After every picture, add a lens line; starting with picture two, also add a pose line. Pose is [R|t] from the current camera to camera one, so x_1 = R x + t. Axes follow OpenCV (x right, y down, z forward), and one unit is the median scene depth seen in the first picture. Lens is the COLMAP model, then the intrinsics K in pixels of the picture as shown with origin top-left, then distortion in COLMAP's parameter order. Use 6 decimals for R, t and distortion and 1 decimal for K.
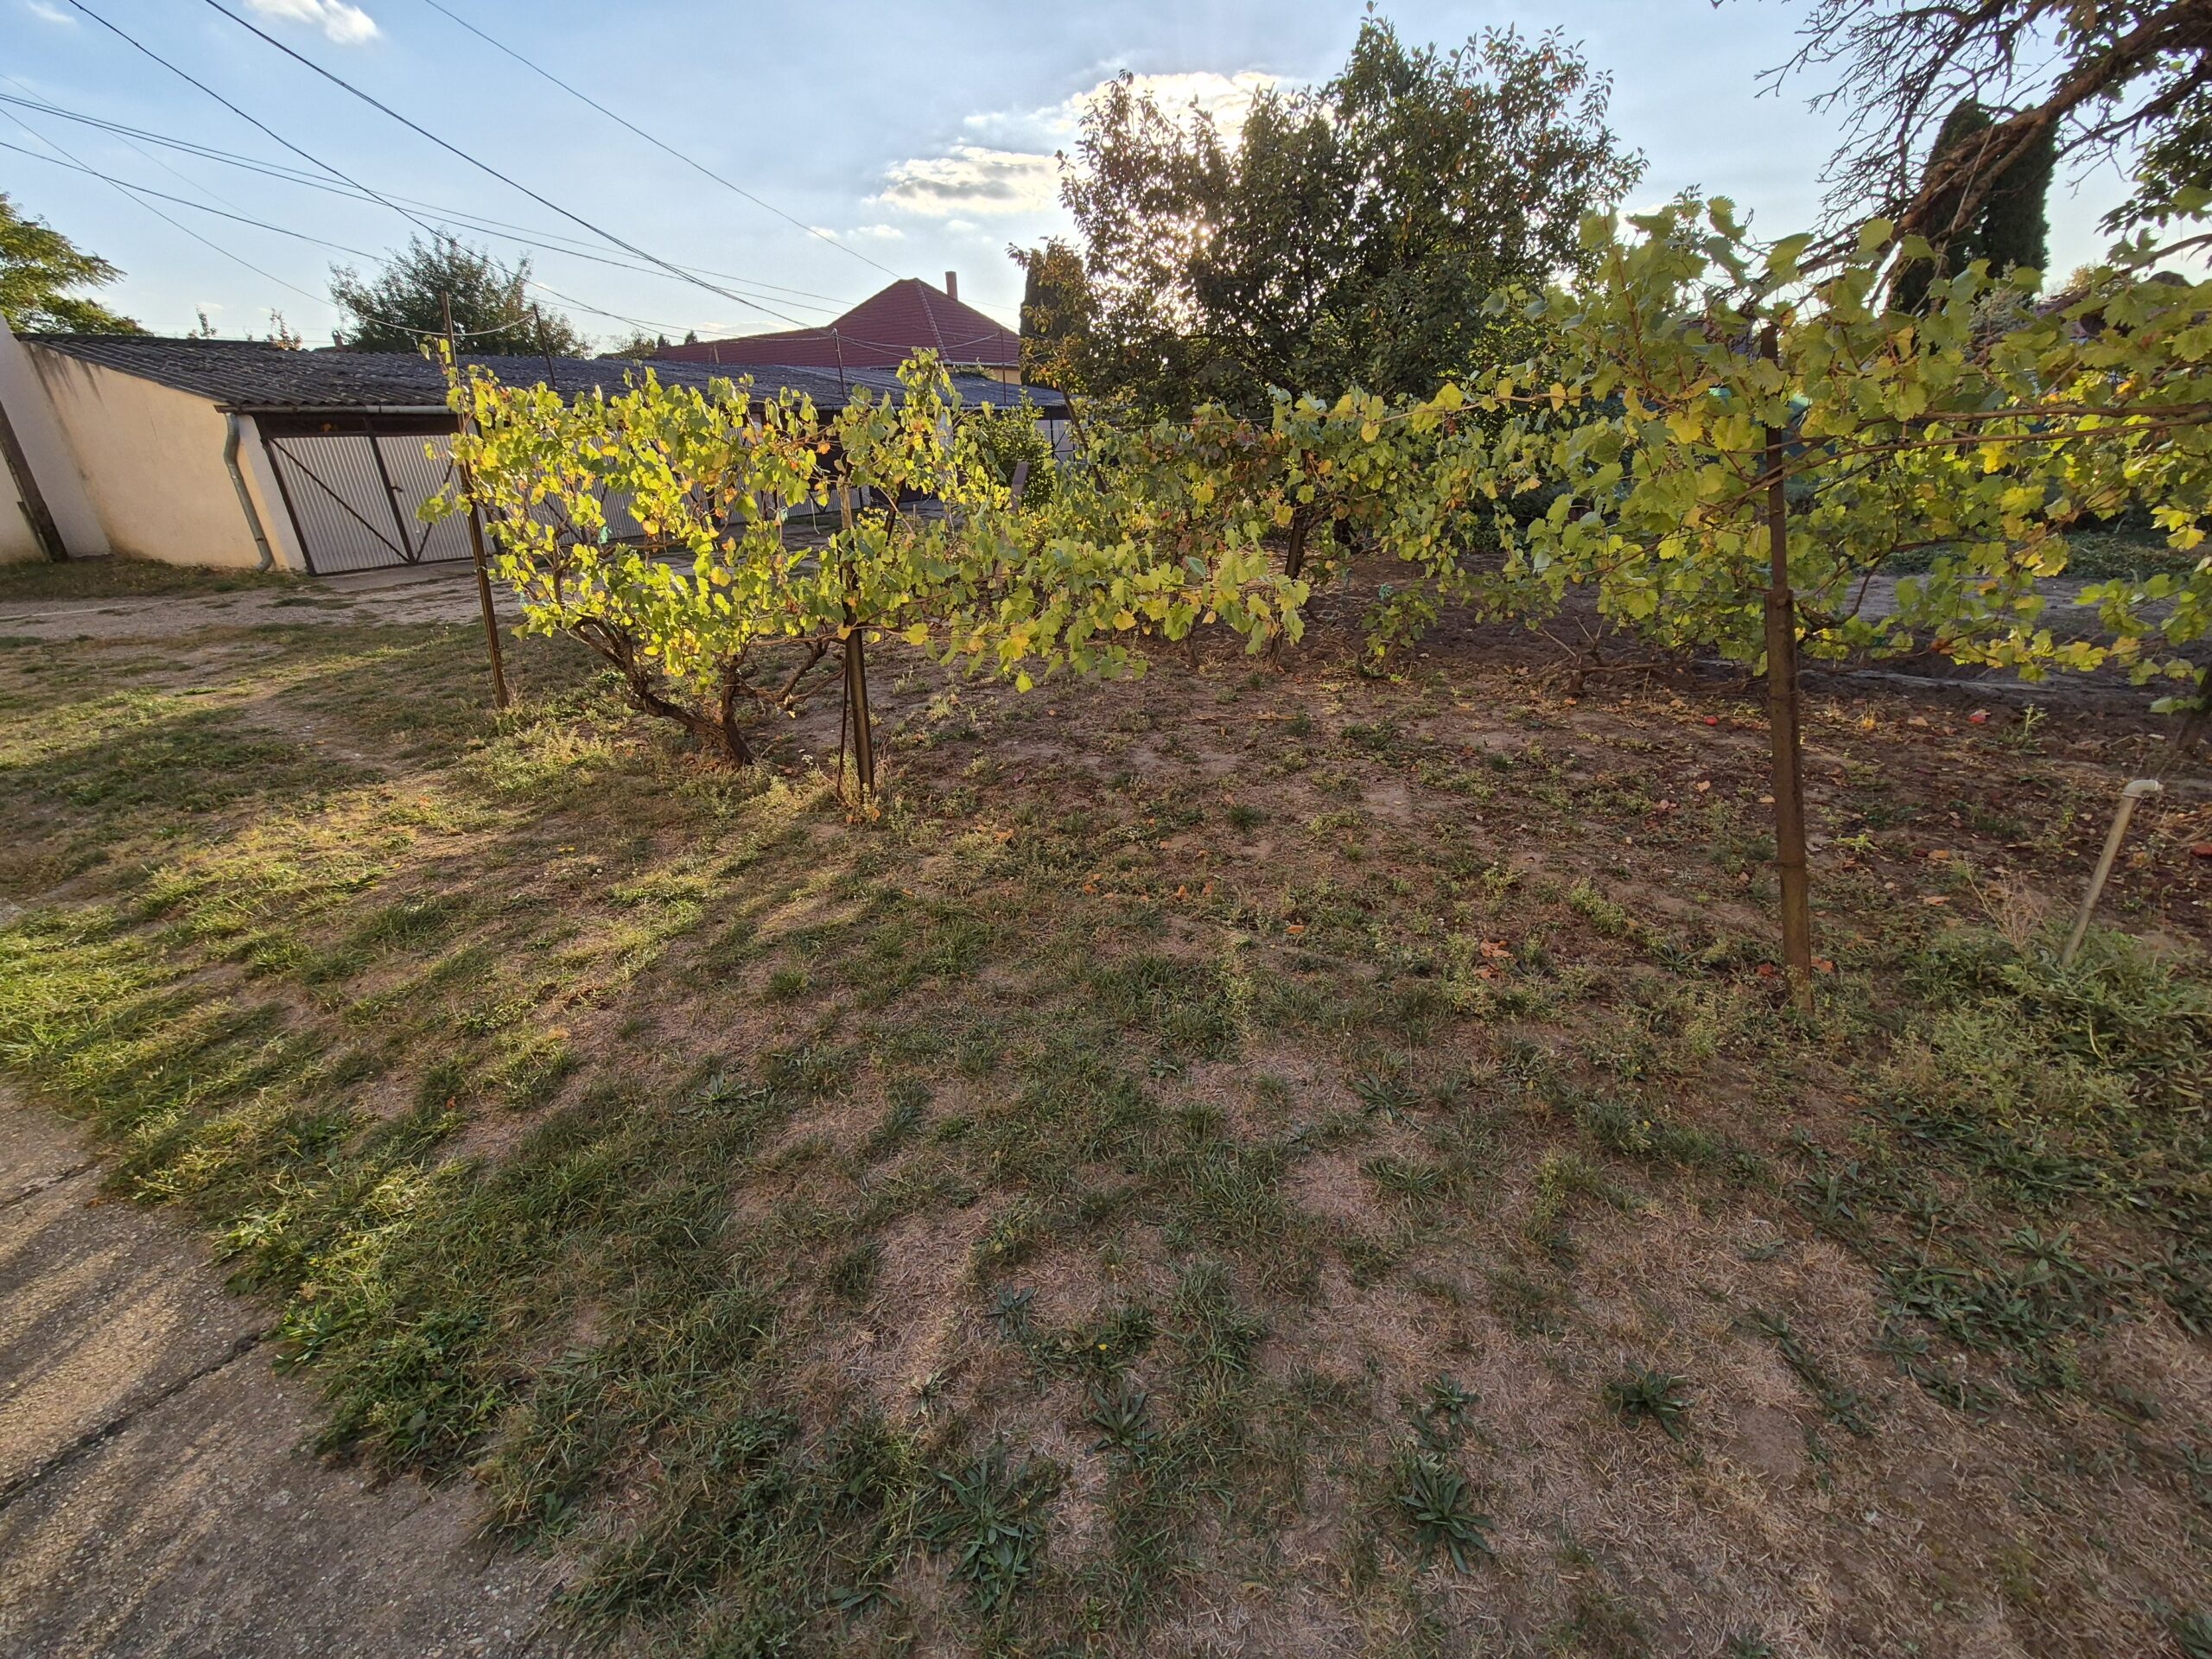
lens RADIAL K [[905.8, 0, 1107.2], [0, 905.8, 805.8], [0, 0, 1]] dist [-0.000643, -0.000365]
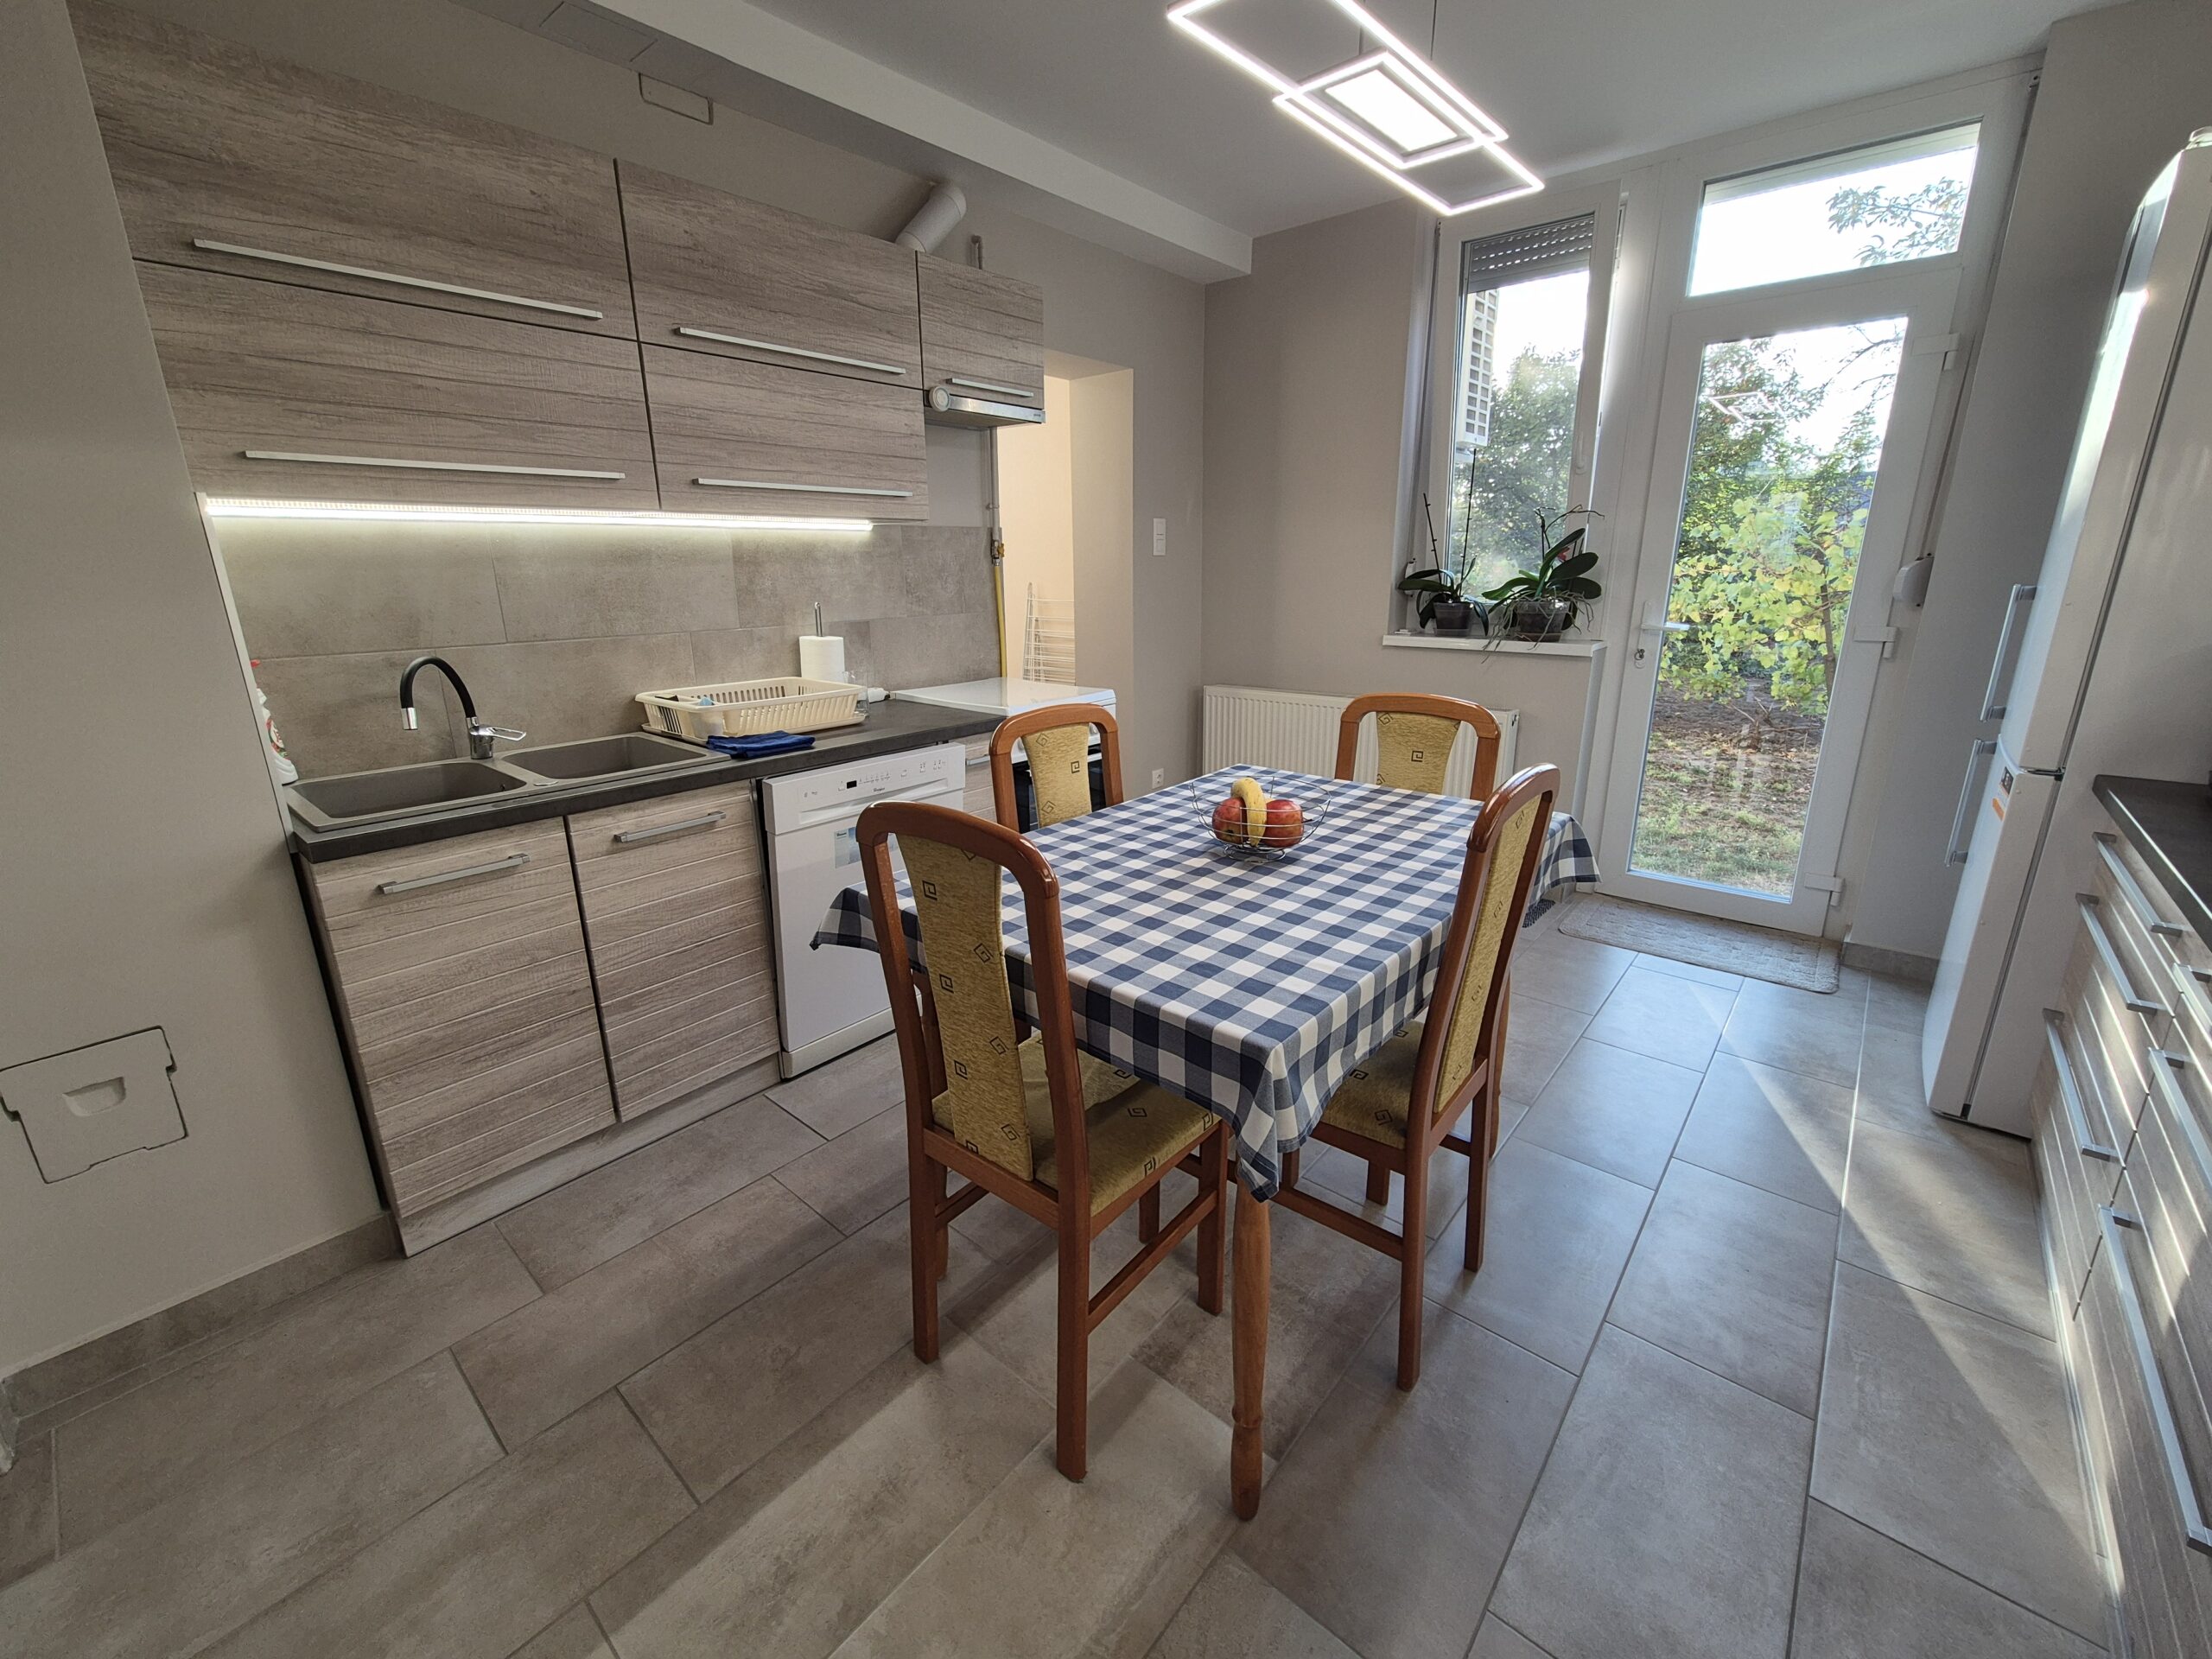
lens RADIAL K [[905.8, 0, 1107.2], [0, 905.8, 805.8], [0, 0, 1]] dist [-0.000643, -0.000365]
pose [[0.980745, 0.071694, -0.181657, -0.355660], [-0.094866, 0.987954, -0.122256, 0.346221], [0.170704, 0.137135, 0.975733, -0.870799]]
